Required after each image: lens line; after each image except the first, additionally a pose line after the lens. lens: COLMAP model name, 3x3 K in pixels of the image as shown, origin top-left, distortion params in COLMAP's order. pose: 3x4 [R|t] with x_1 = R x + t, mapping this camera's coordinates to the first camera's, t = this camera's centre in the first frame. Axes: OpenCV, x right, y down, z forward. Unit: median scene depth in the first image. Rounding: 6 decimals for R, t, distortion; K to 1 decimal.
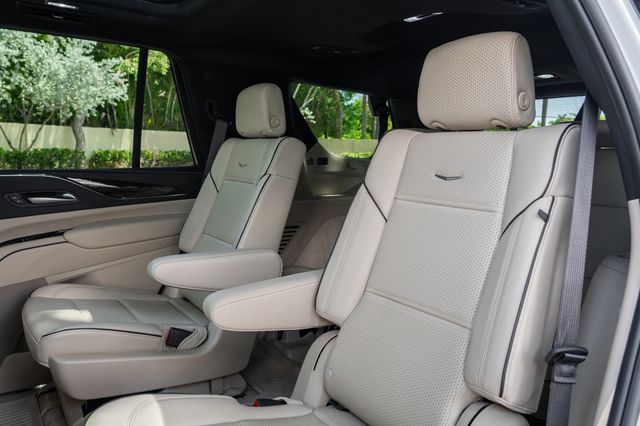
lens RADIAL K [[502.8, 0, 320.0], [0, 502.8, 213.0], [0, 0, 1]] dist [-0.014236, -0.006839]
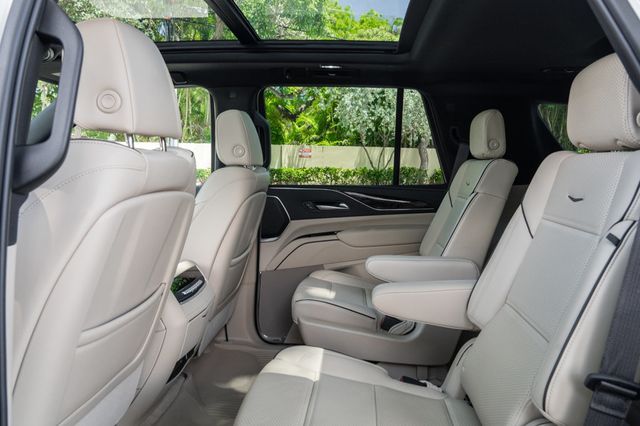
lens RADIAL K [[488.7, 0, 333.5], [0, 488.7, 211.8], [0, 0, 1]] dist [-0.010748, -0.005489]
pose [[0.790581, 0.047486, -0.610514, 0.266294], [-0.068758, 0.997568, -0.011446, -0.000499], [0.608486, 0.051026, 0.791923, -0.035900]]
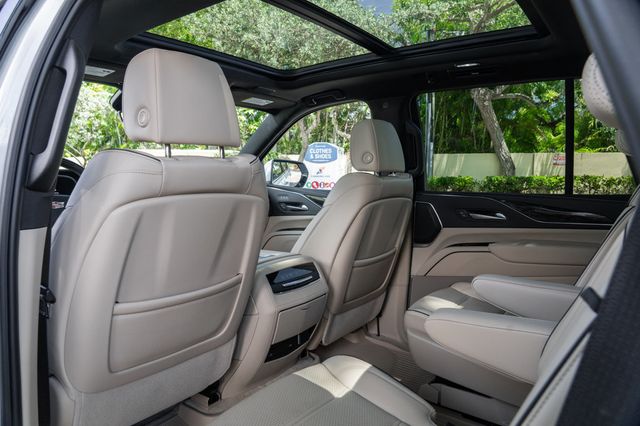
lens RADIAL K [[429.8, 0, 320.0], [0, 429.8, 213.0], [0, 0, 1]] dist [-0.009164, -0.003810]
pose [[0.305464, 0.074028, -0.949322, 0.352562], [-0.113578, 0.992688, 0.040864, -0.032476], [0.945406, 0.095339, 0.311639, 0.266629]]
